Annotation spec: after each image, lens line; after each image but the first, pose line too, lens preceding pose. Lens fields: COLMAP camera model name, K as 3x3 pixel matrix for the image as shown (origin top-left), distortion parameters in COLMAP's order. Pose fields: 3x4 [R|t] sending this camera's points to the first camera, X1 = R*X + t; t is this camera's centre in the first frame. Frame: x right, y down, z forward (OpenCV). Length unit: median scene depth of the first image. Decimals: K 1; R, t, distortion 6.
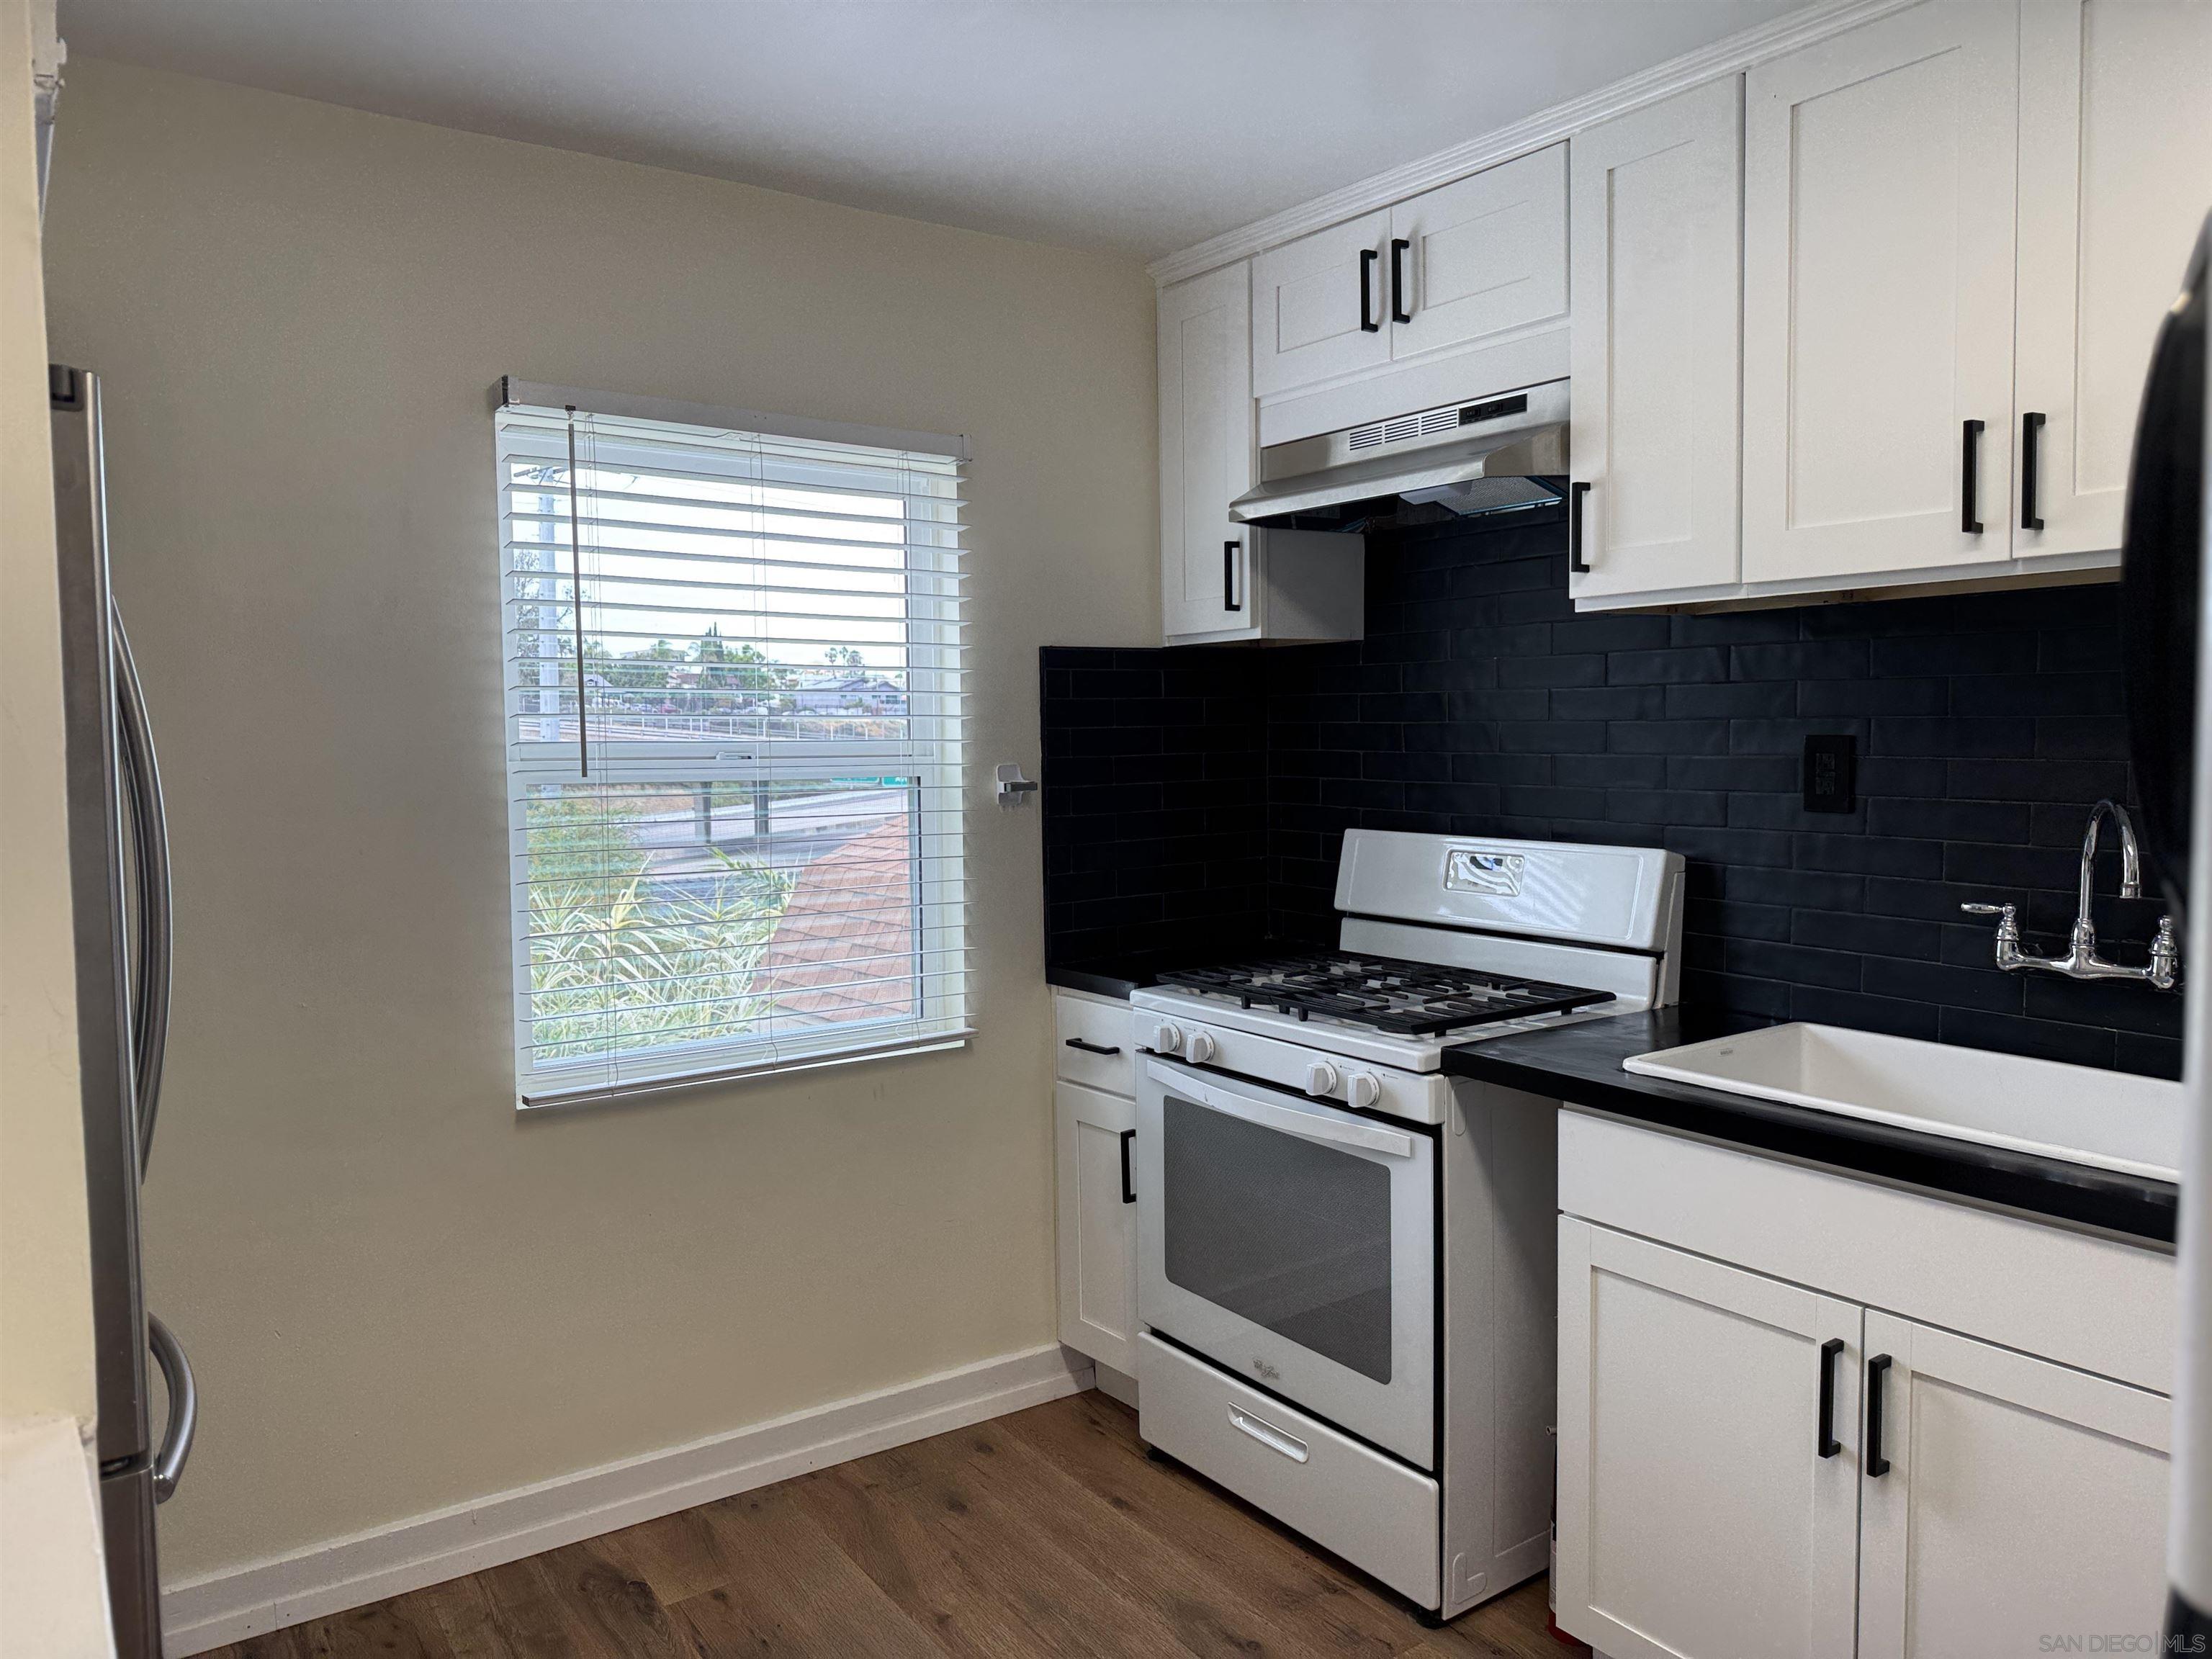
lens RADIAL K [[1548.7, 0, 1106.0], [0, 1548.7, 829.5], [0, 0, 1]] dist [0.157216, -0.271073]
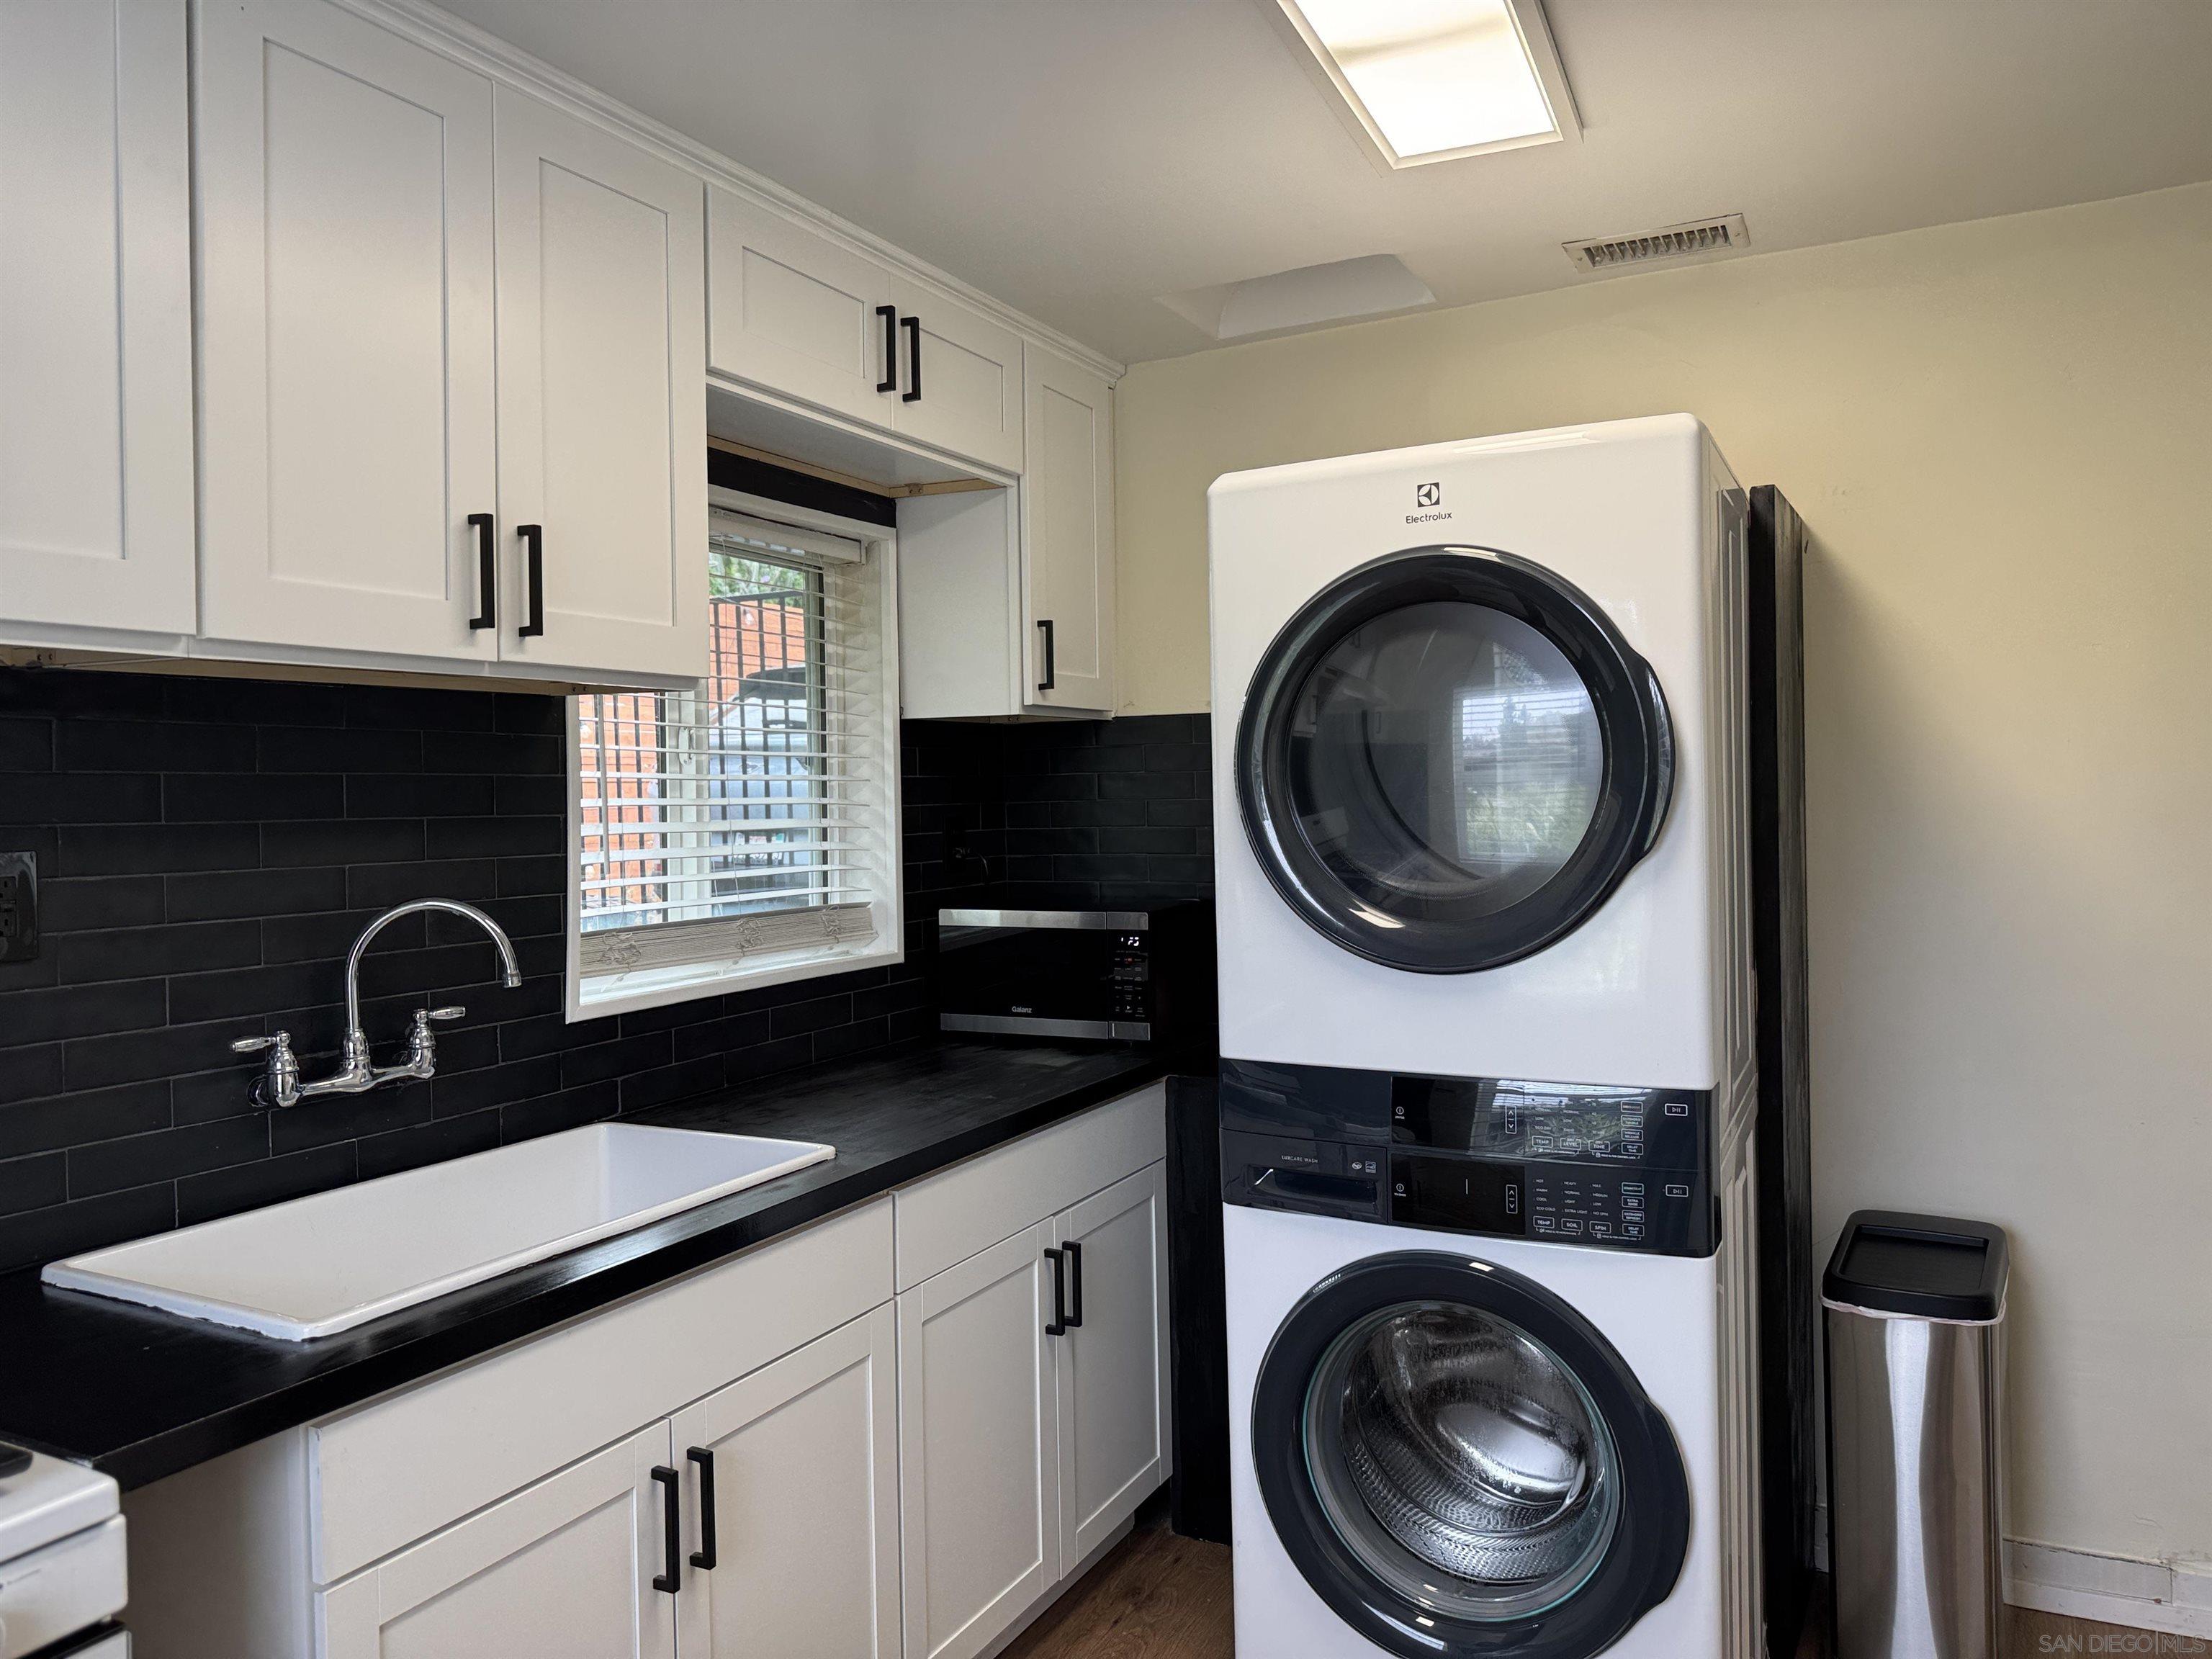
lens RADIAL K [[1548.7, 0, 1106.0], [0, 1548.7, 829.5], [0, 0, 1]] dist [0.157216, -0.271073]
pose [[-0.461269, -0.002885, 0.887255, -0.432675], [0.081747, 0.995603, 0.045736, -0.069038], [-0.883486, 0.093627, -0.459005, 0.988910]]
